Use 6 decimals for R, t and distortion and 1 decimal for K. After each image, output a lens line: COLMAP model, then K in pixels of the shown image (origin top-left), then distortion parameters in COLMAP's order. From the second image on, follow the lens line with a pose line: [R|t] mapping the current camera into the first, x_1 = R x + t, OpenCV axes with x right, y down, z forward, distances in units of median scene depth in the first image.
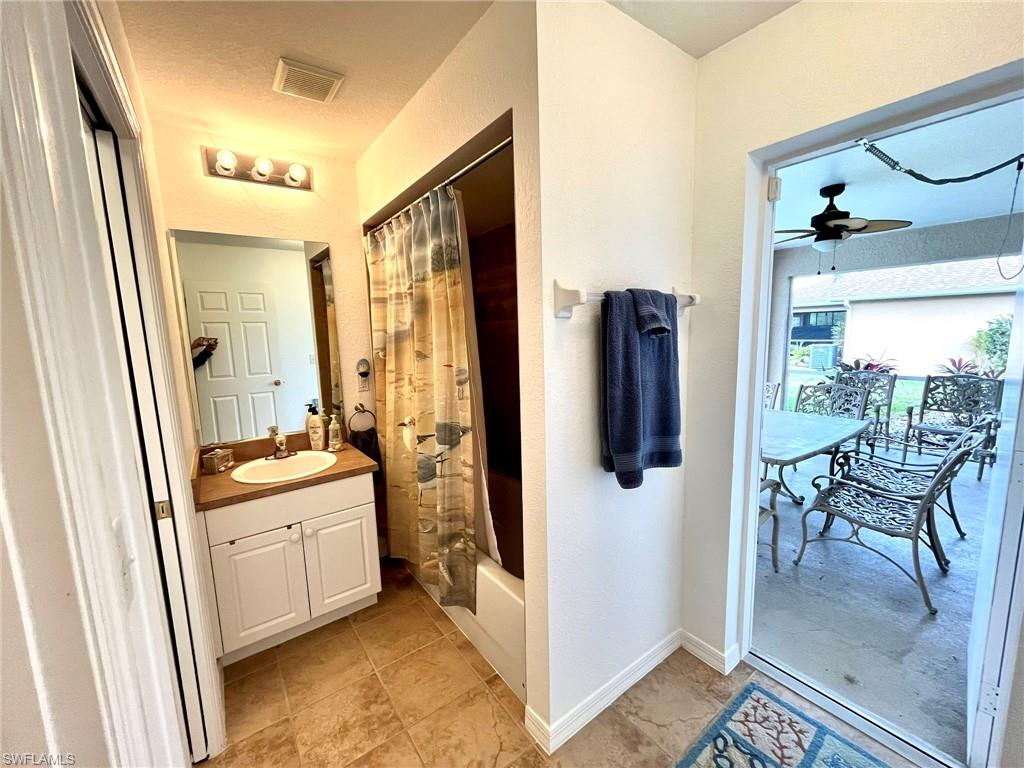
lens RADIAL K [[411.8, 0, 508.3], [0, 411.8, 387.5], [0, 0, 1]] dist [-0.002257, -0.000418]
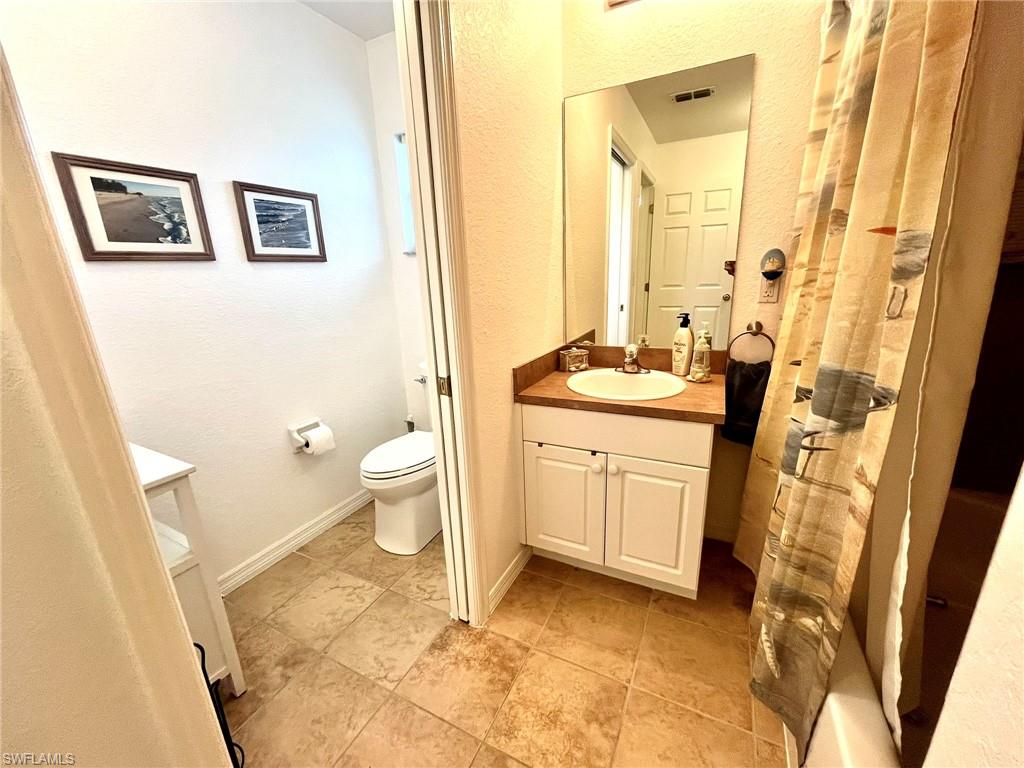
lens RADIAL K [[411.8, 0, 511.5], [0, 411.8, 387.0], [0, 0, 1]] dist [-0.002257, -0.000418]
pose [[0.456513, 0.252529, -0.853127, 0.062909], [-0.098028, 0.967313, 0.233873, 0.034372], [0.884300, -0.023136, 0.466346, 0.475957]]
